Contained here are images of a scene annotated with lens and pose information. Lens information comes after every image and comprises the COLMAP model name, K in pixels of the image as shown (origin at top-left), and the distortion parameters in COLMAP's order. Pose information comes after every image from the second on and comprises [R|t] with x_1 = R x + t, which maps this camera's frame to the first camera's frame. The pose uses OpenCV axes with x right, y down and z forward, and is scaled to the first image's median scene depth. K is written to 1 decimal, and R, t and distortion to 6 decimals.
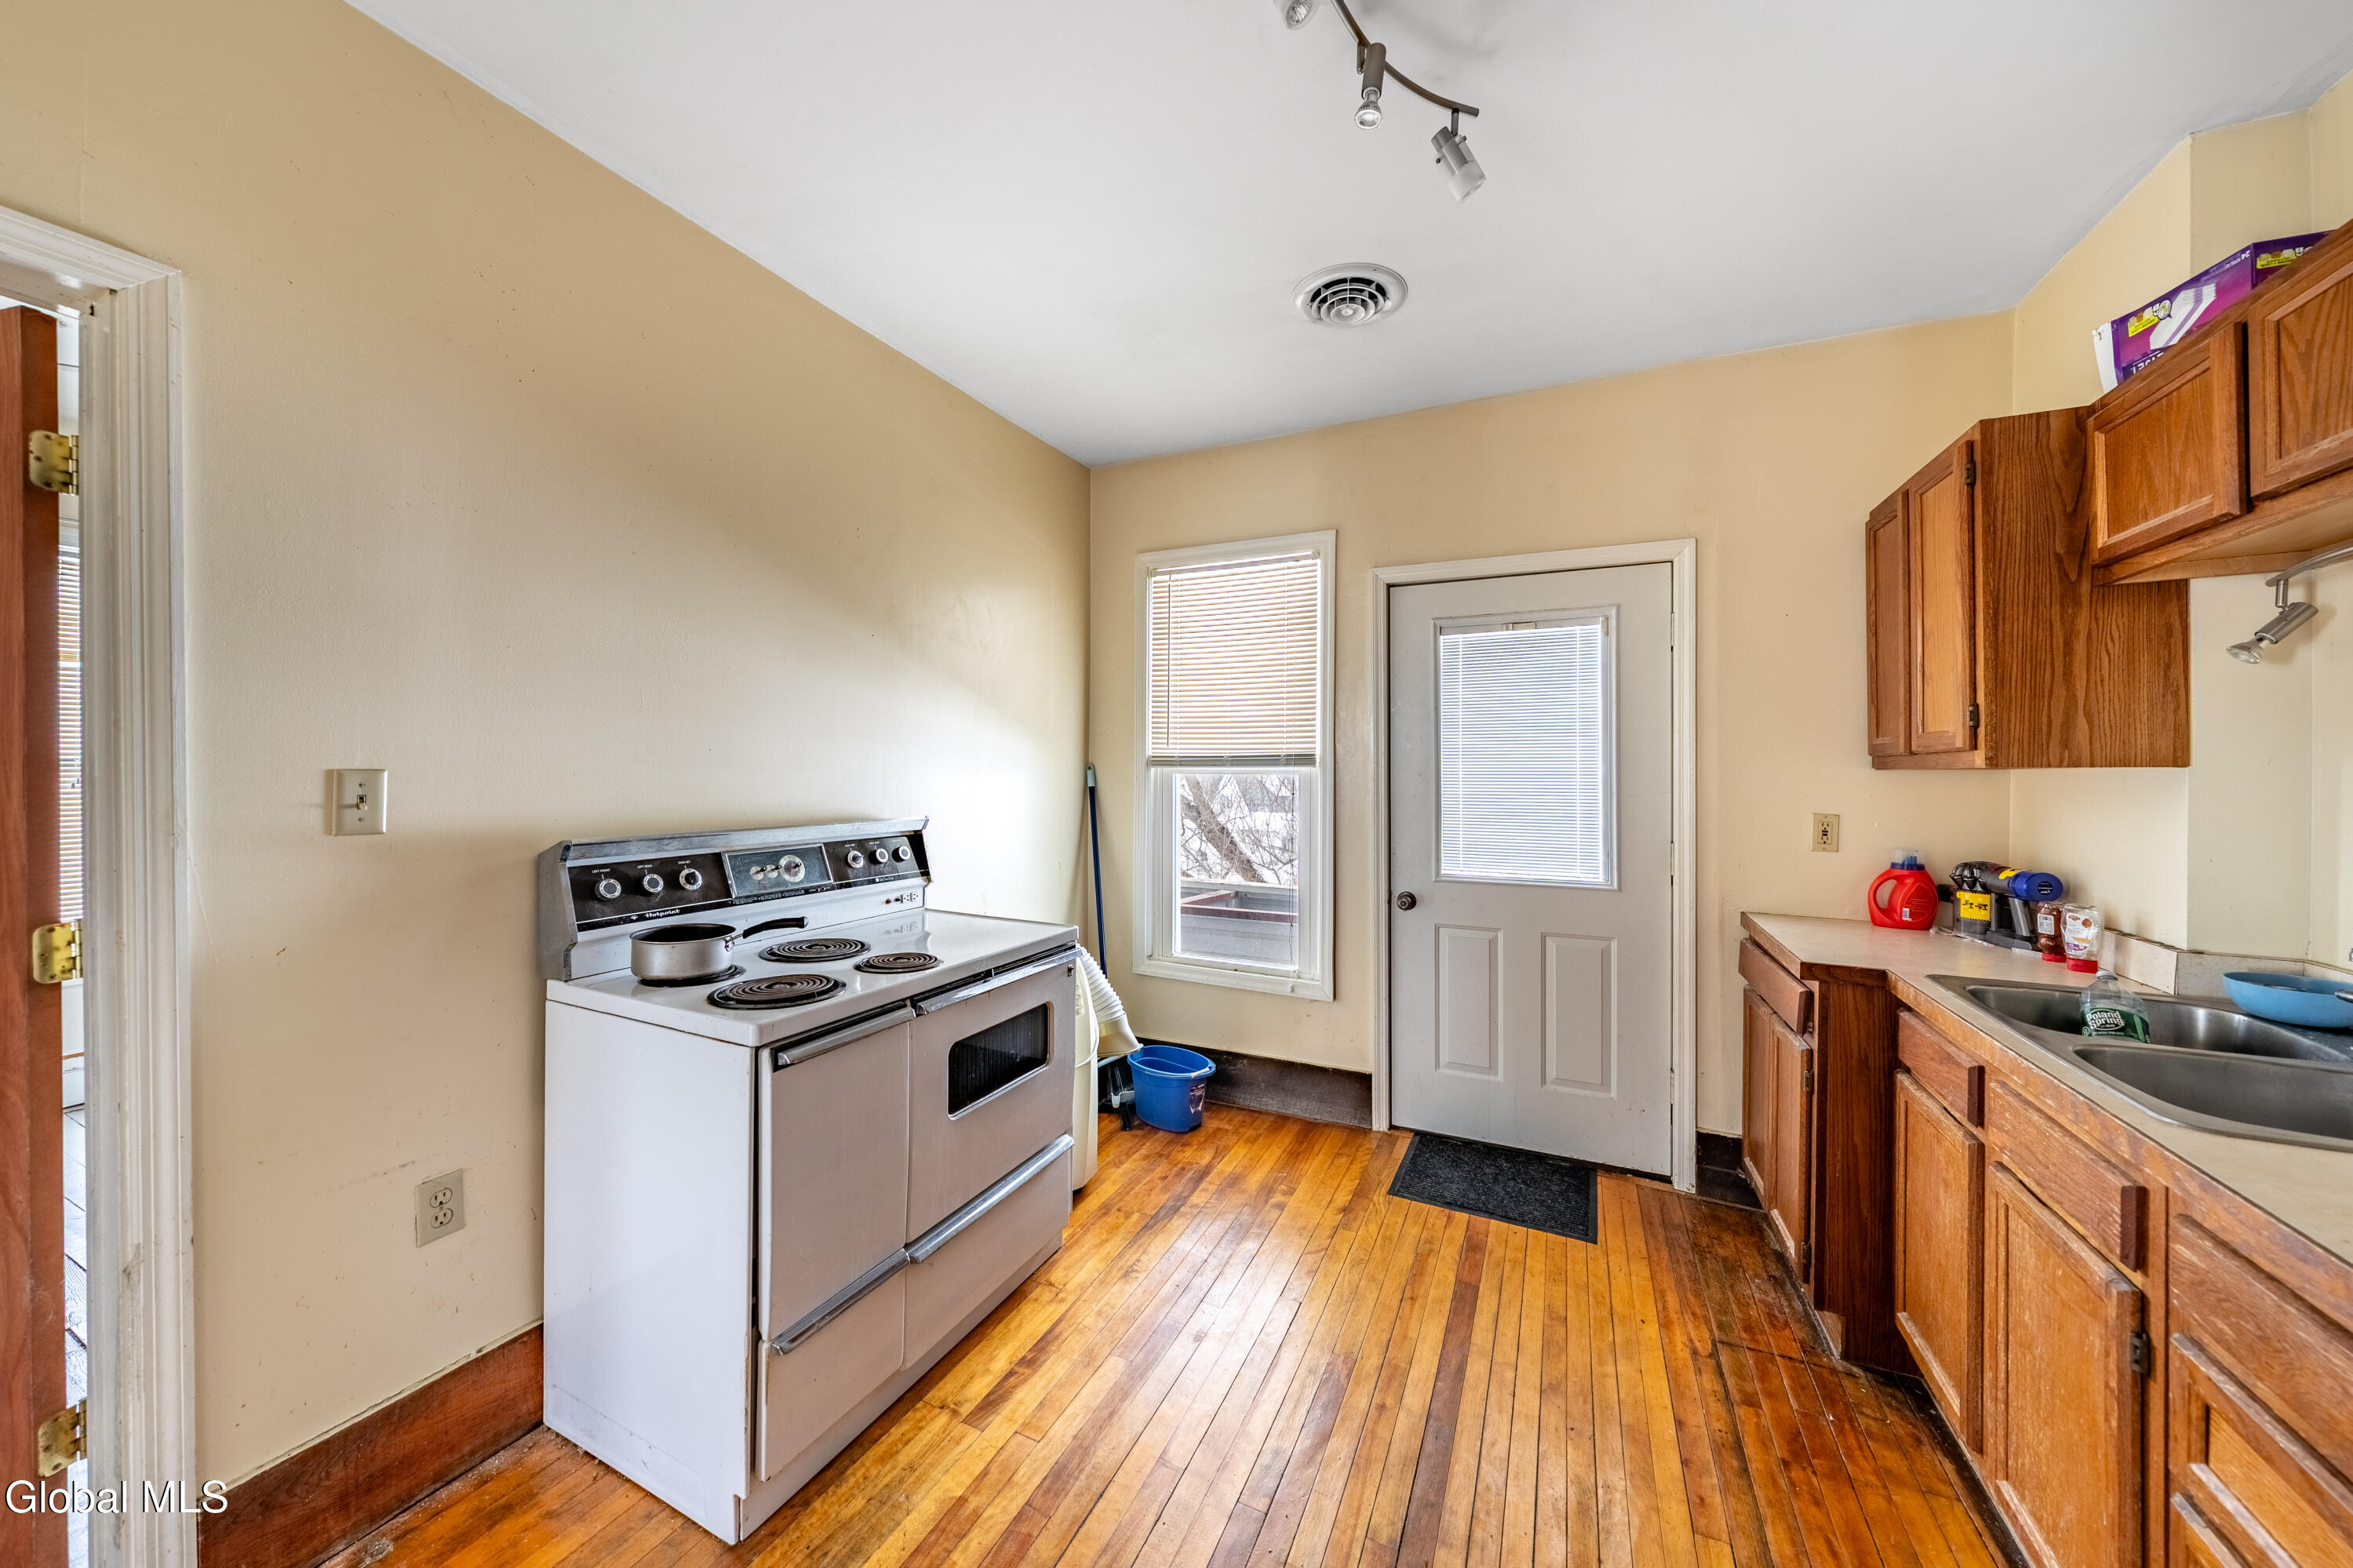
lens RADIAL K [[798.8, 0, 1179.2], [0, 798.8, 767.0], [0, 0, 1]] dist [-0.002555, -0.000128]
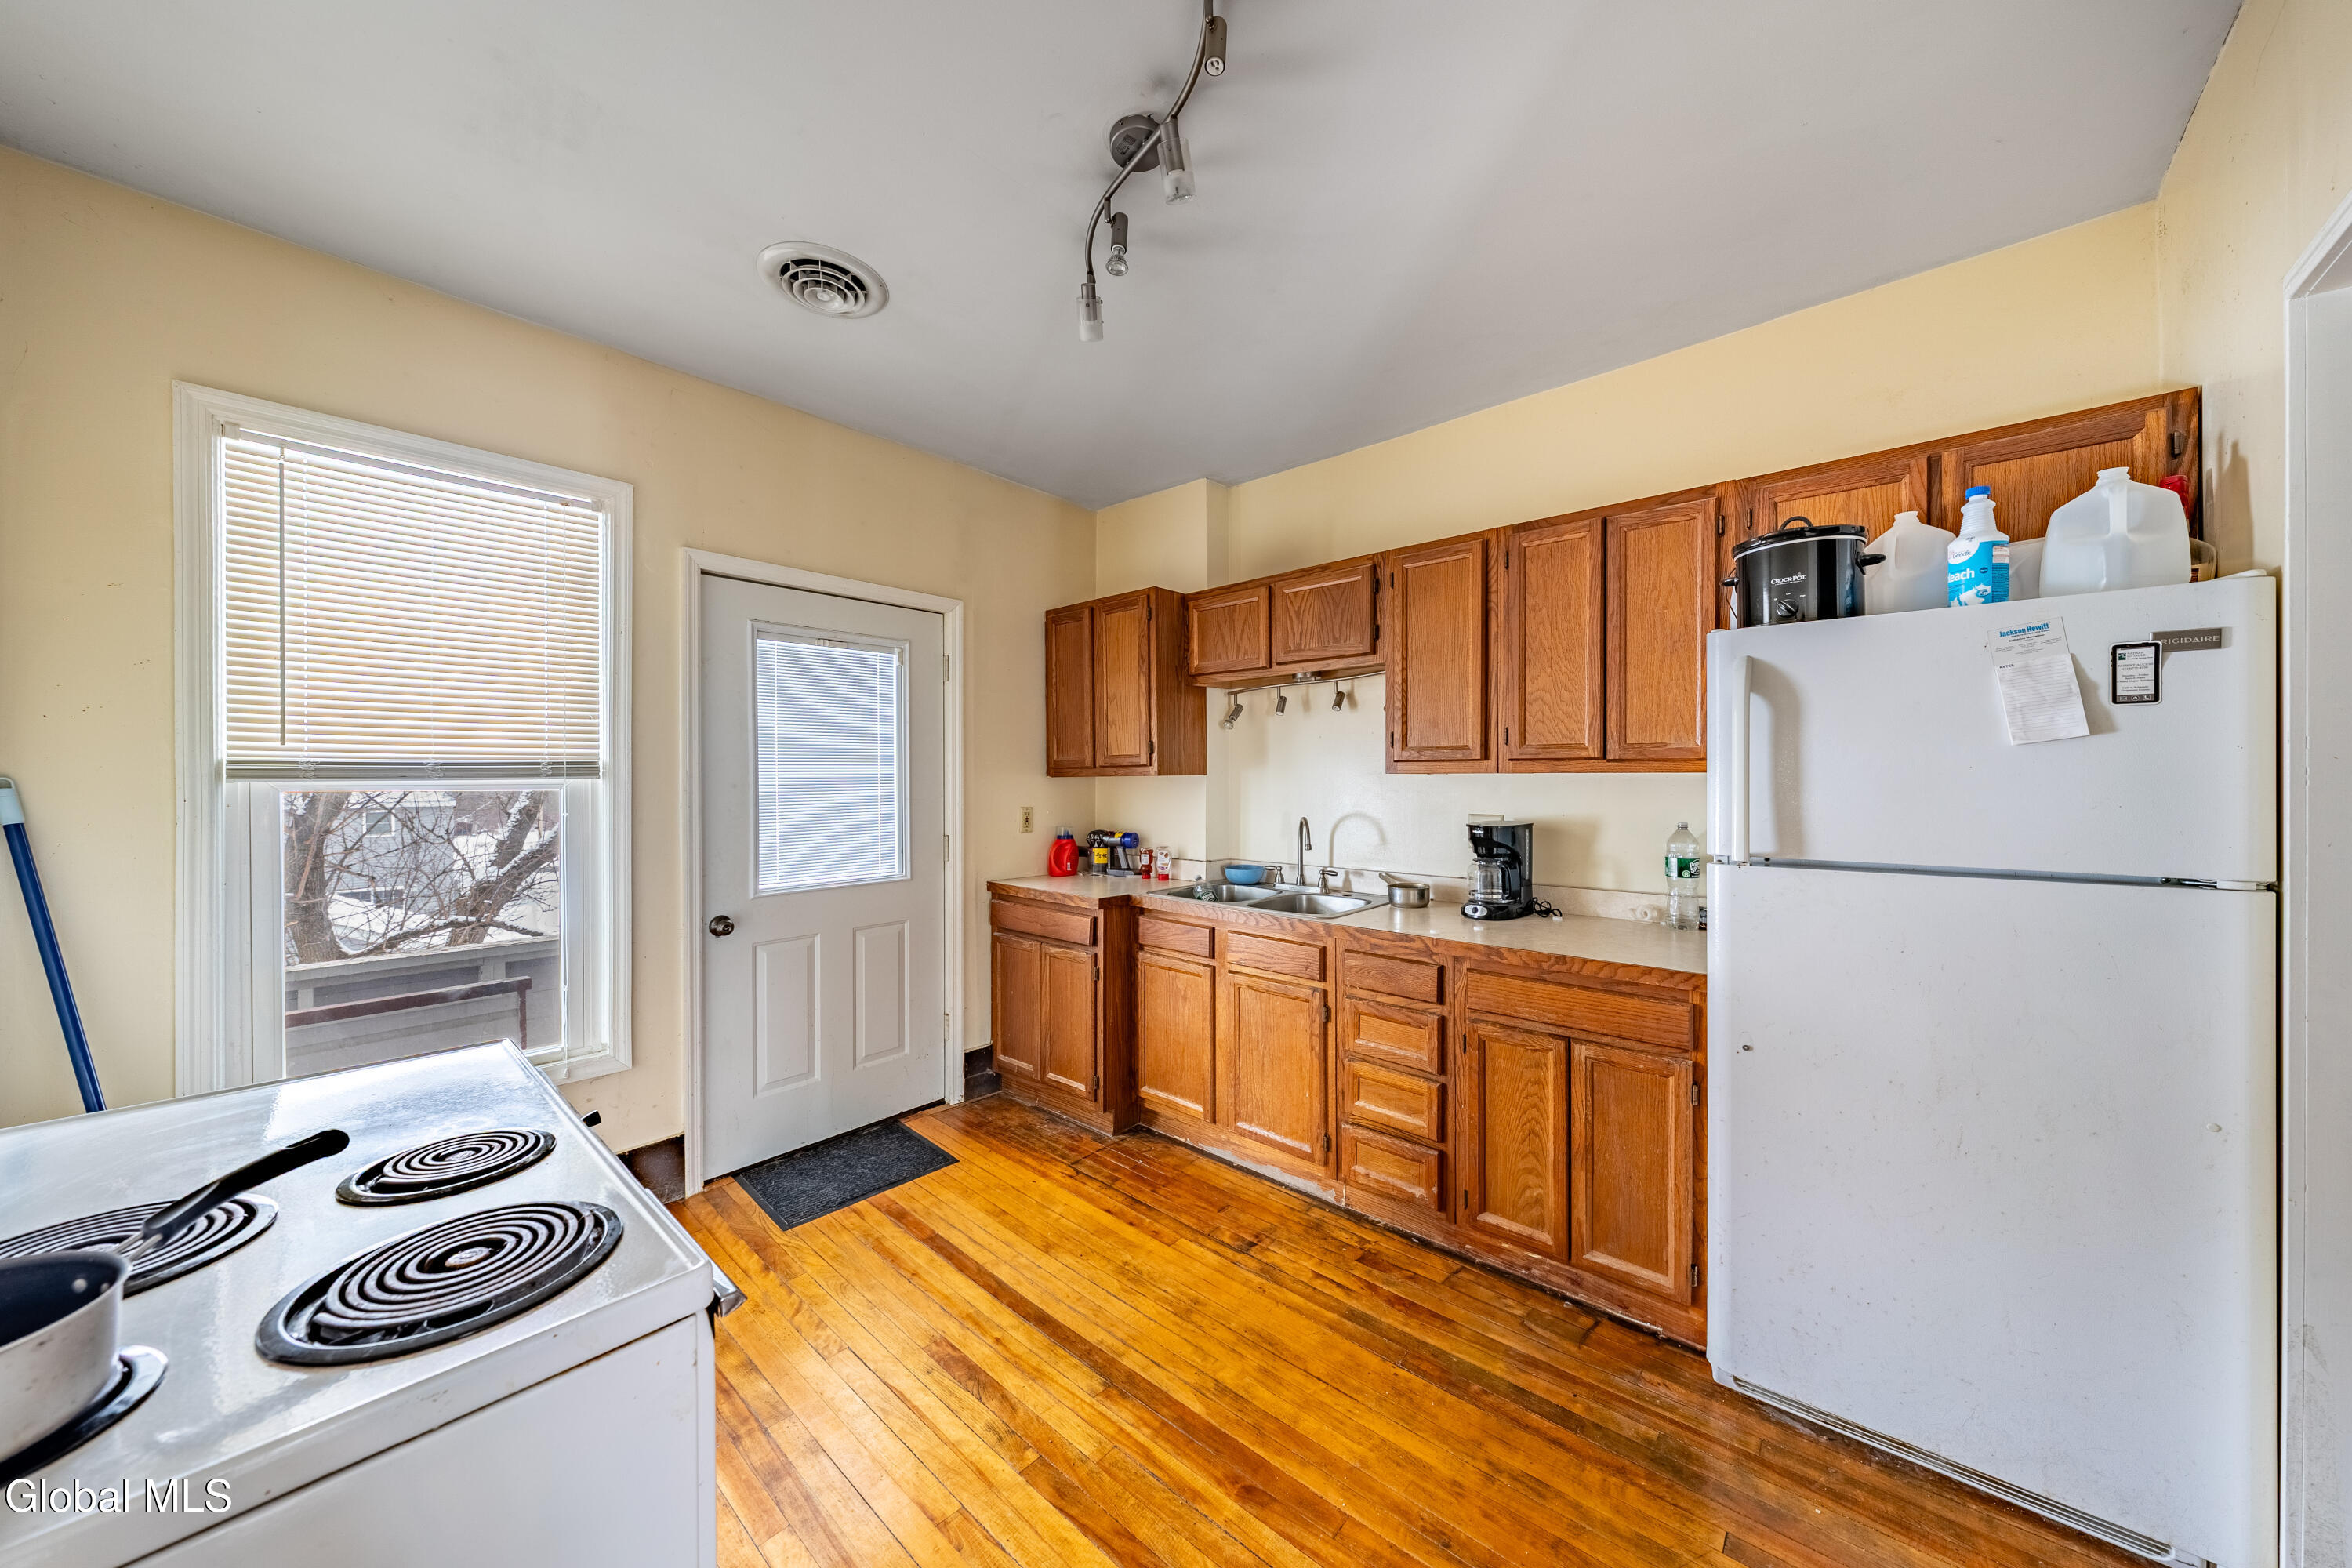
lens RADIAL K [[815.8, 0, 1164.9], [0, 815.8, 778.6], [0, 0, 1]] dist [-0.000498, 0.000063]
pose [[0.285934, -0.010995, 0.958186, -0.590723], [0.001602, 0.999938, 0.010996, -0.010482], [-0.958248, -0.001609, 0.285934, 0.329085]]
